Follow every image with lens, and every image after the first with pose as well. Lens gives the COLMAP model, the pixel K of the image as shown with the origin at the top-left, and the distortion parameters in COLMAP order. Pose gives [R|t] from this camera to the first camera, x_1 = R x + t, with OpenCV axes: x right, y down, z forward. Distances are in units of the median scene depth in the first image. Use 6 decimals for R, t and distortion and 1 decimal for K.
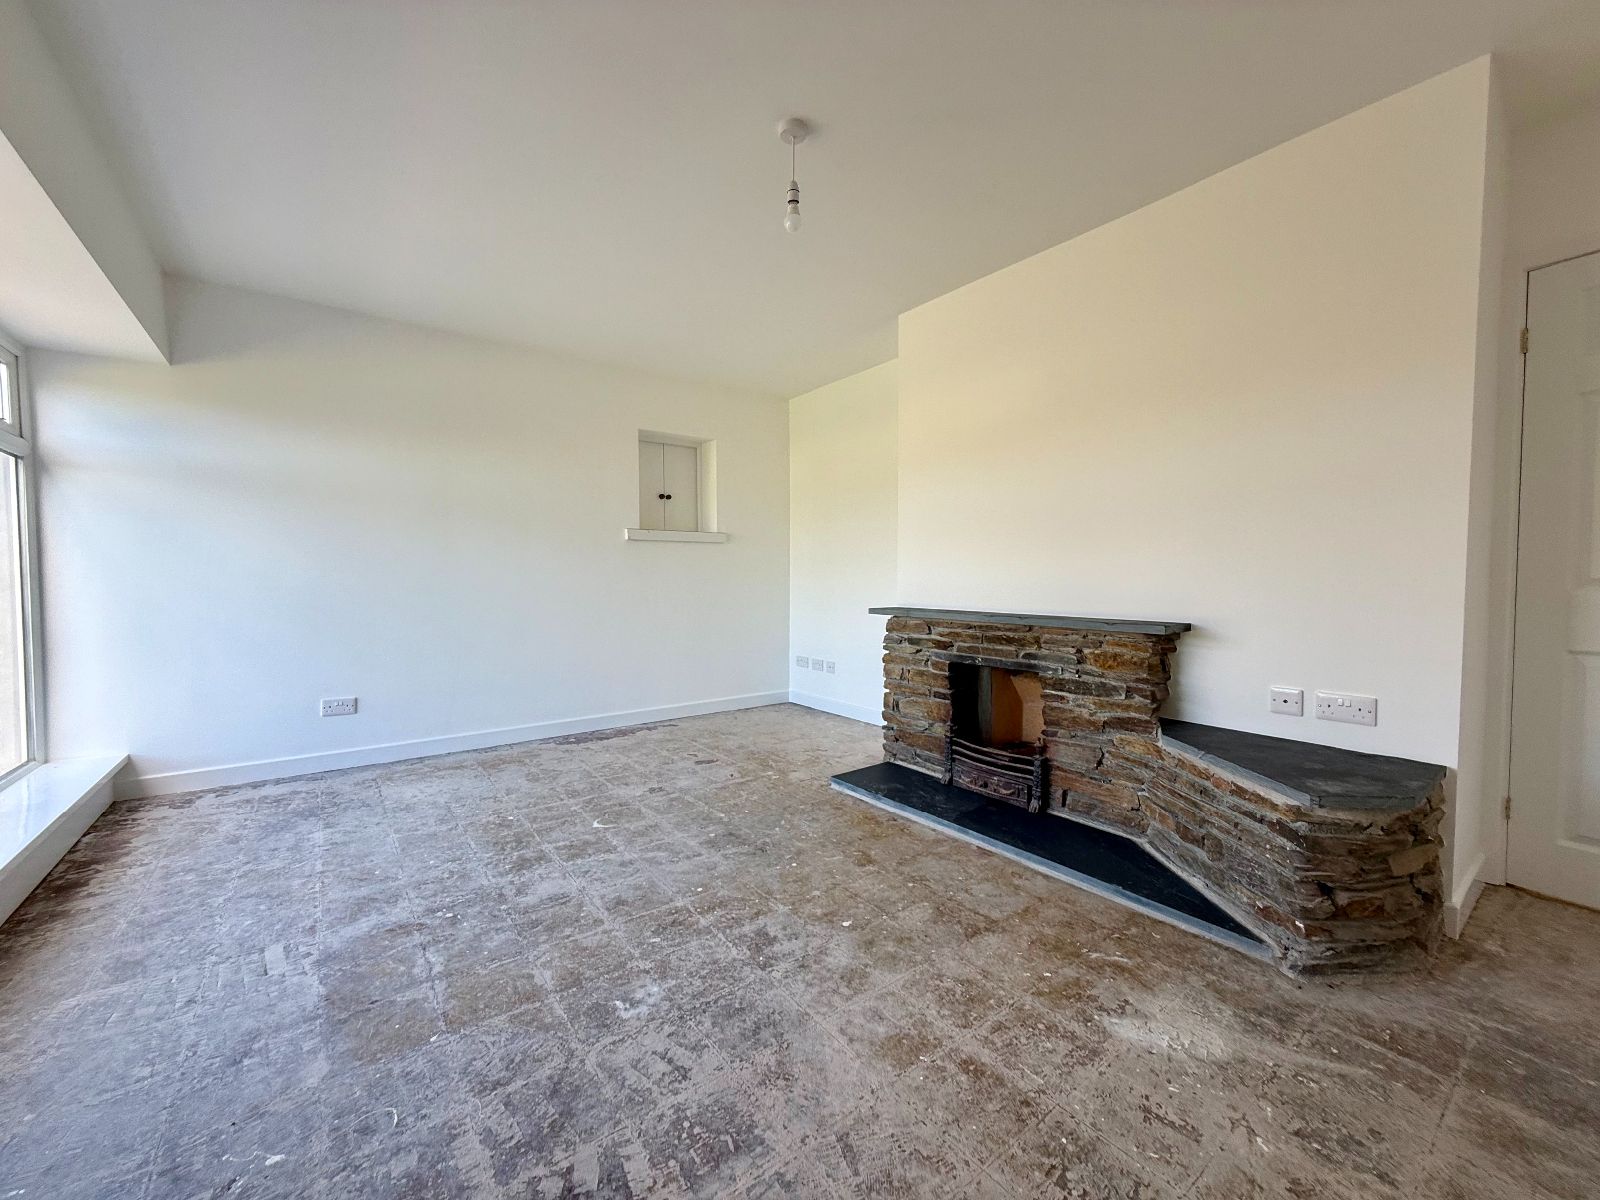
lens RADIAL K [[639.1, 0, 799.8], [0, 639.1, 599.3], [0, 0, 1]] dist [0.001347, -0.000695]
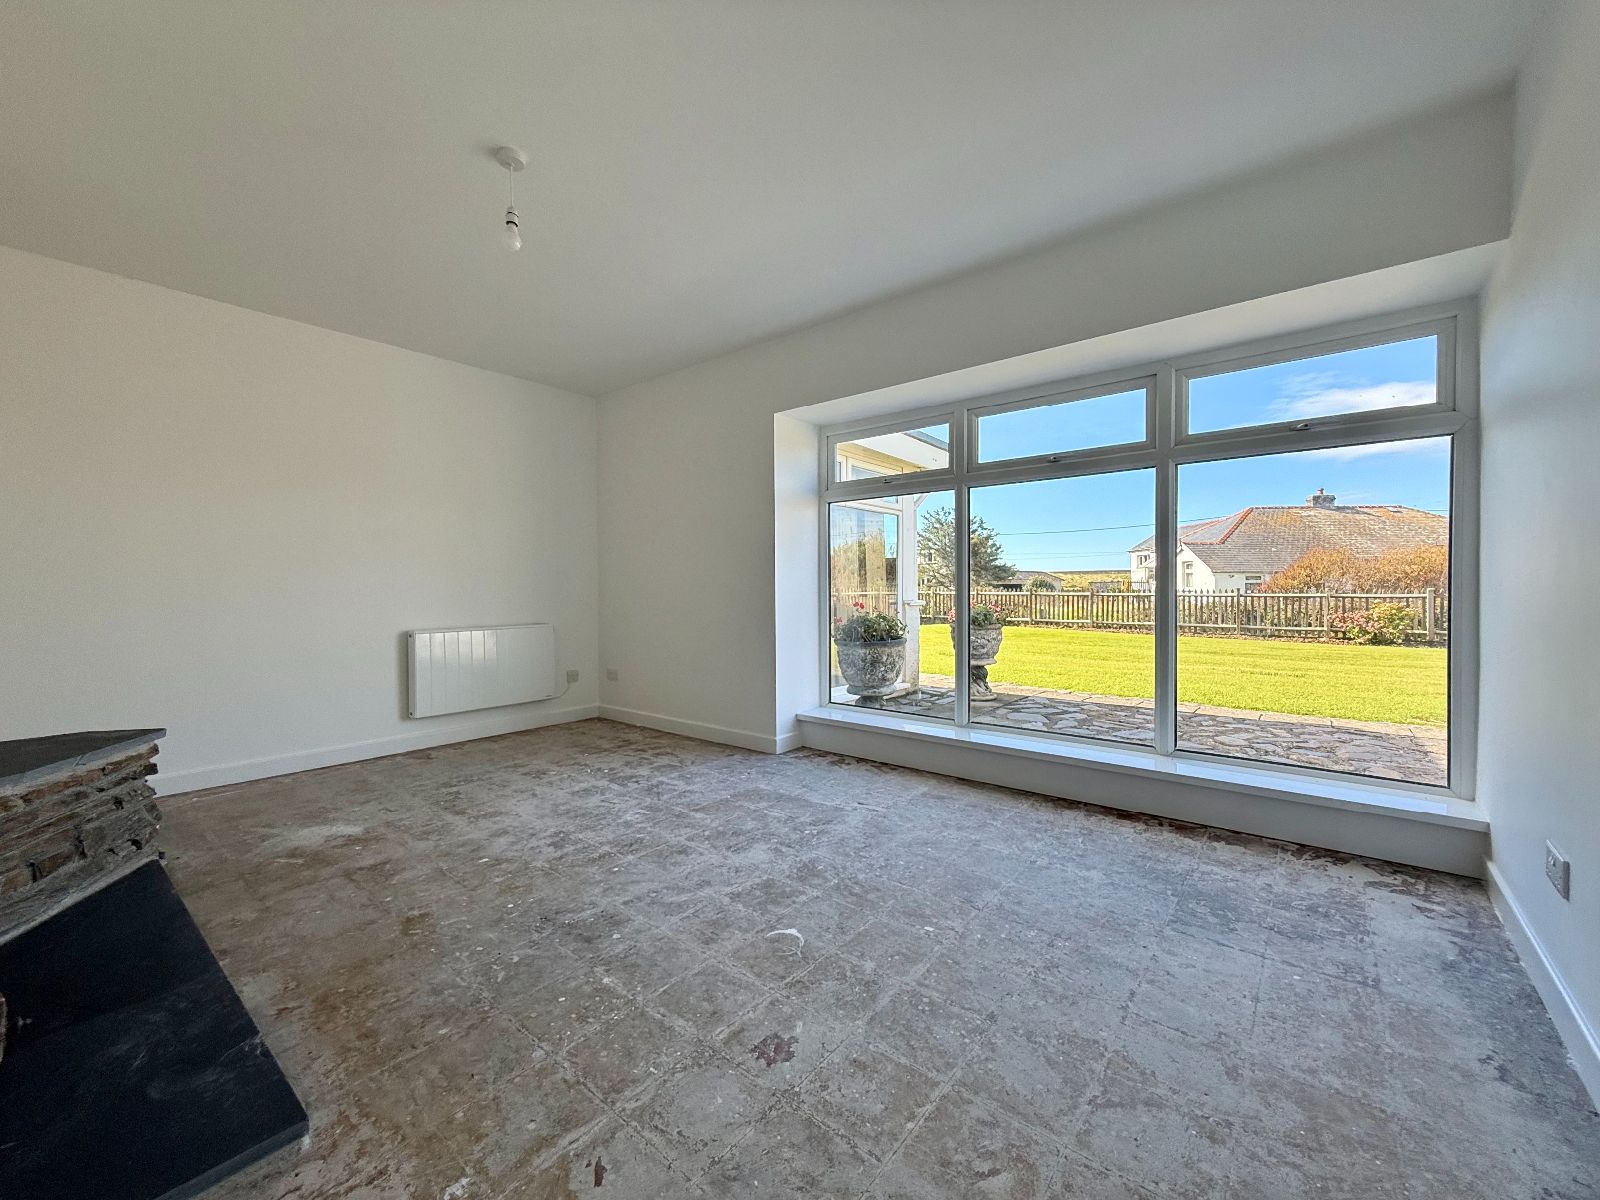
lens RADIAL K [[639.1, 0, 806.1], [0, 639.1, 587.8], [0, 0, 1]] dist [0.001347, -0.000695]
pose [[-0.969712, 0.005854, -0.244183, -0.216491], [-0.002868, 0.999371, 0.035348, -0.059448], [0.244236, 0.034978, -0.969085, 2.193370]]
